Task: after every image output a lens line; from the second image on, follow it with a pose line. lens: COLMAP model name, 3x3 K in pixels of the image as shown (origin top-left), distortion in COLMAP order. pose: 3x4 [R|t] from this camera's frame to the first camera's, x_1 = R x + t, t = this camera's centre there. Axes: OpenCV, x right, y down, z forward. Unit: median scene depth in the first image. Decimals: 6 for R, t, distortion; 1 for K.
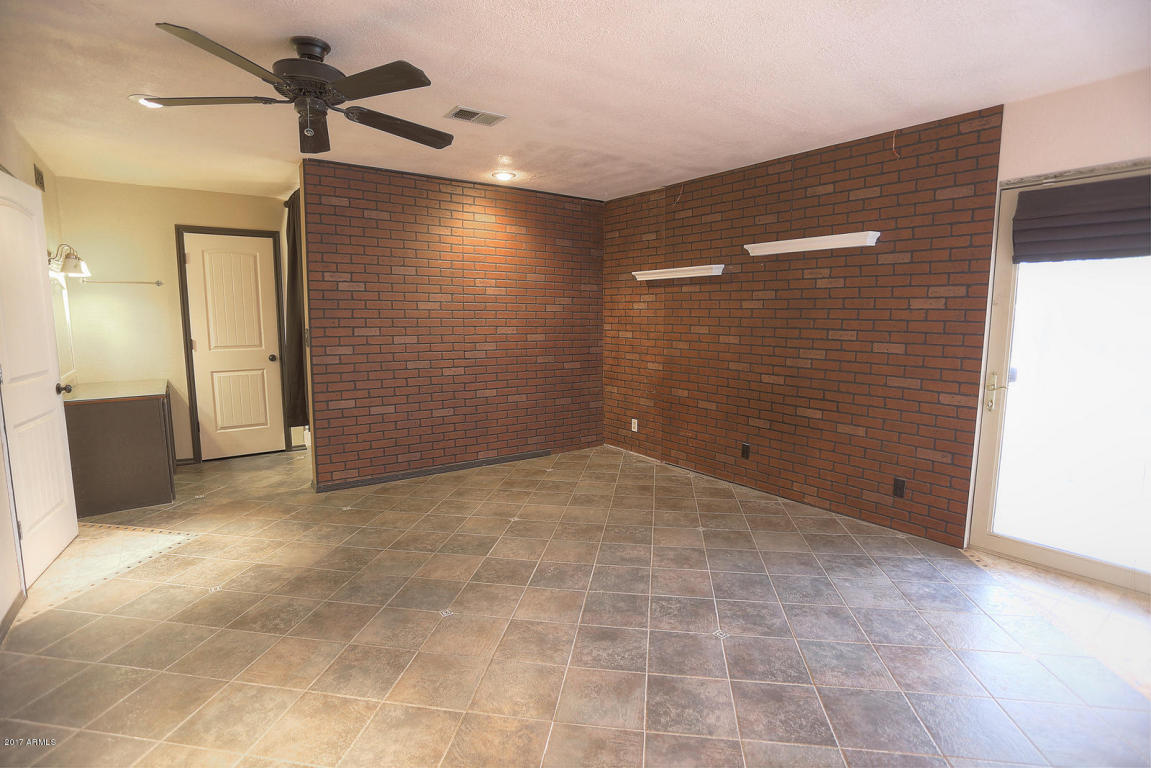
lens RADIAL K [[567.6, 0, 563.2], [0, 567.6, 384.1], [0, 0, 1]] dist [-0.067129, 0.028057]
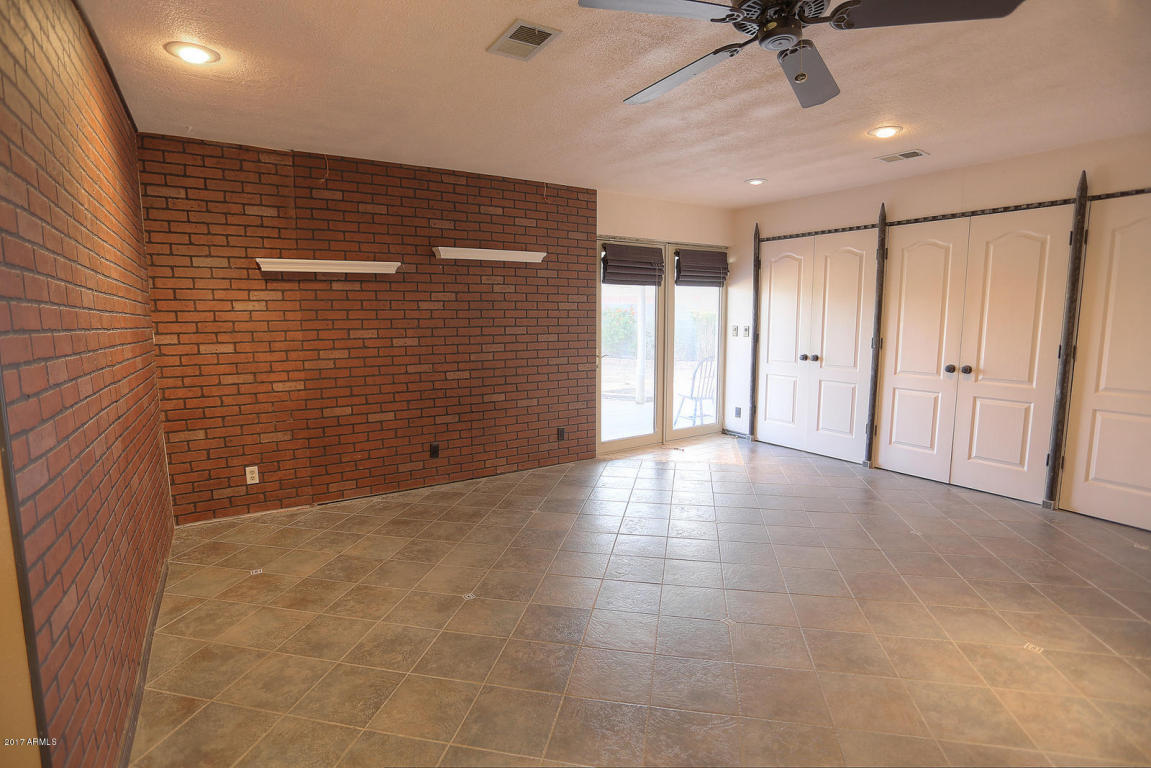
lens RADIAL K [[567.6, 0, 584.3], [0, 567.6, 384.0], [0, 0, 1]] dist [-0.067129, 0.028057]
pose [[0.031325, -0.123331, 0.991871, -0.628052], [0.127648, 0.984726, 0.118411, -0.080539], [-0.991325, 0.122901, 0.046590, 0.641553]]
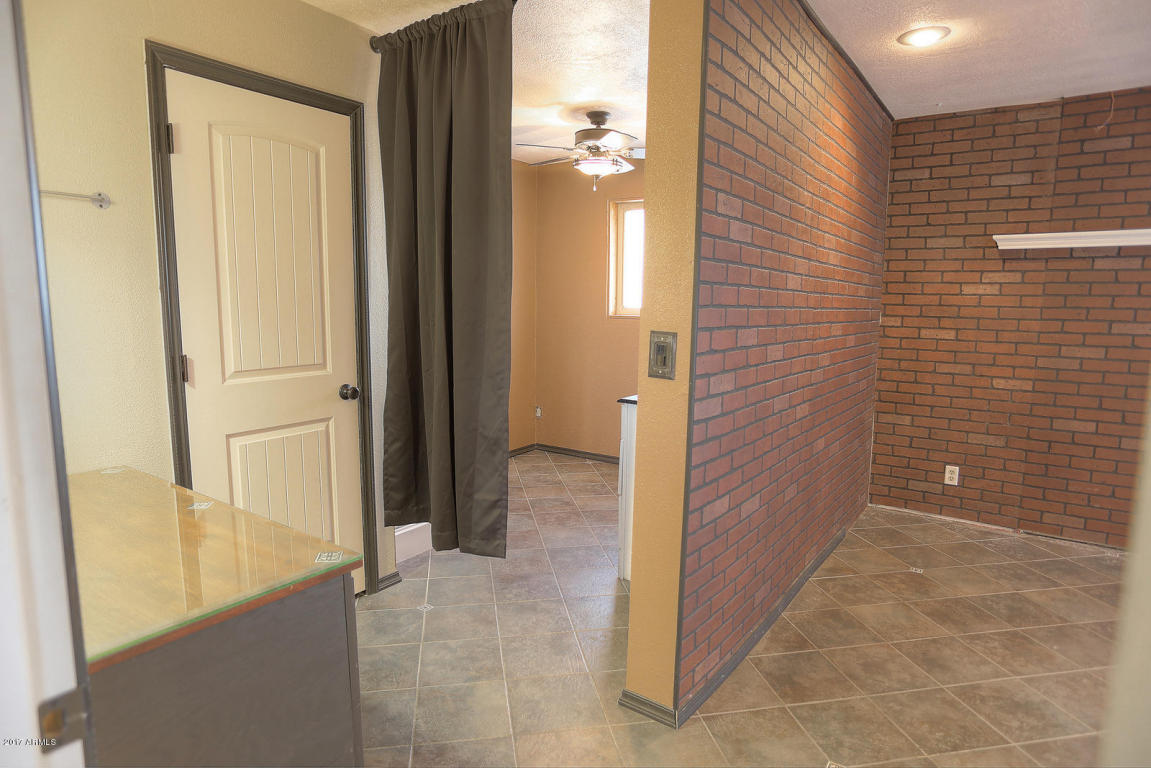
lens RADIAL K [[663.2, 0, 566.1], [0, 663.2, 384.5], [0, 0, 1]] dist [-0.028812, 0.011740]
pose [[0.940668, -0.034415, 0.337578, -0.628357], [0.030391, 0.999390, 0.017199, -0.066345], [-0.337964, -0.005919, 0.941141, 0.527513]]
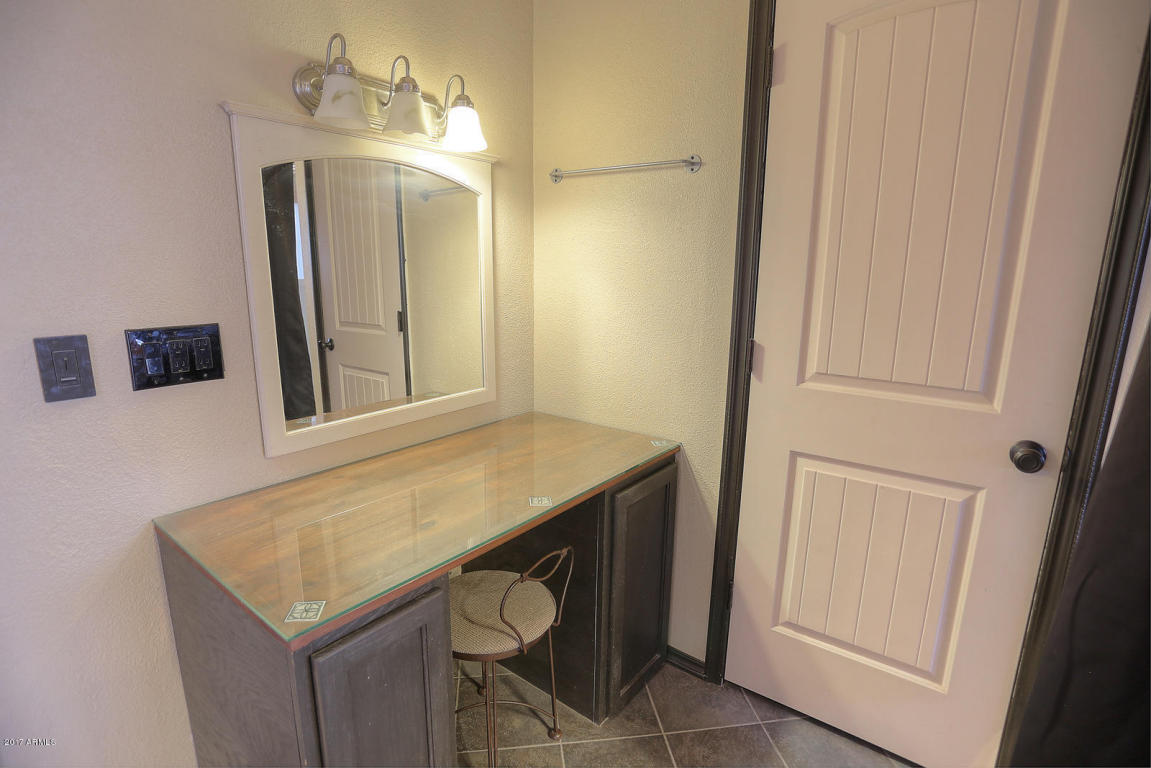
lens RADIAL K [[567.6, 0, 573.1], [0, 567.6, 390.5], [0, 0, 1]] dist [-0.067129, 0.028057]
pose [[0.310056, 0.207595, -0.927777, -0.435921], [-0.133142, 0.975734, 0.173831, -0.103733], [0.941349, 0.069629, 0.330172, 0.870765]]
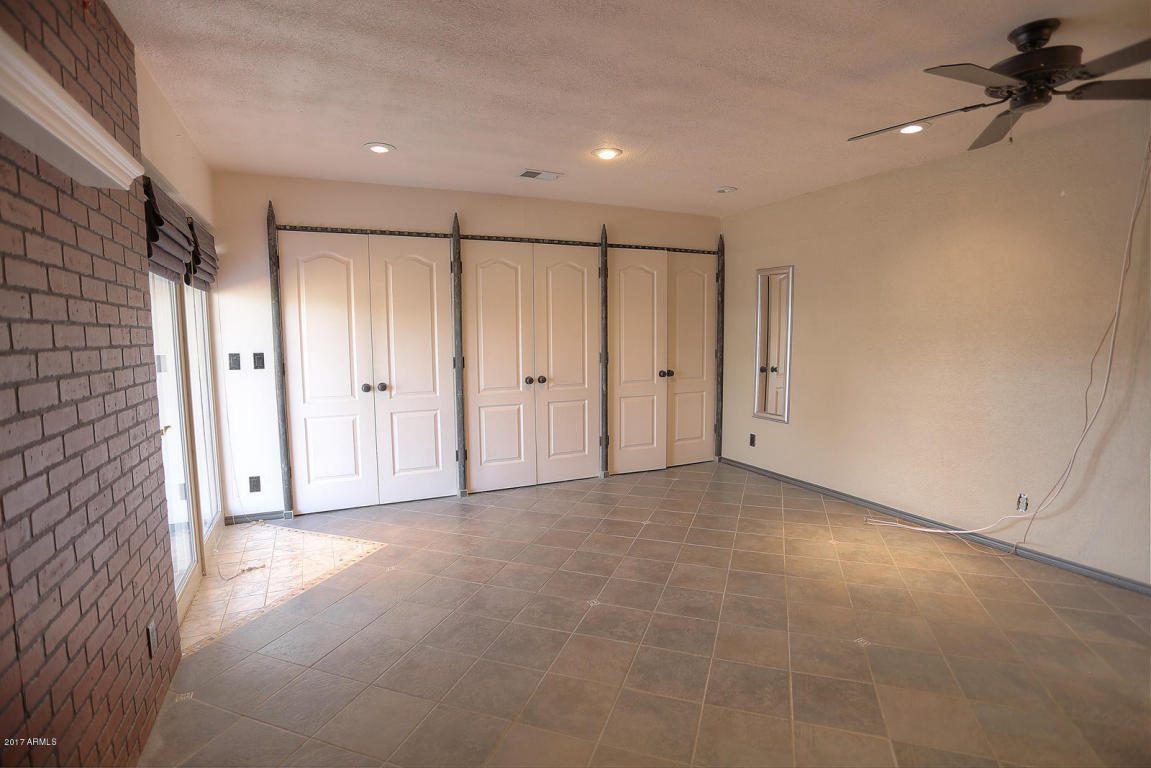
lens RADIAL K [[567.6, 0, 566.3], [0, 567.6, 390.5], [0, 0, 1]] dist [-0.067129, 0.028057]
pose [[-0.982896, -0.010274, 0.183875, 0.065536], [0.032143, 0.973547, 0.226214, -0.131934], [-0.181335, 0.228255, -0.956565, 1.057479]]
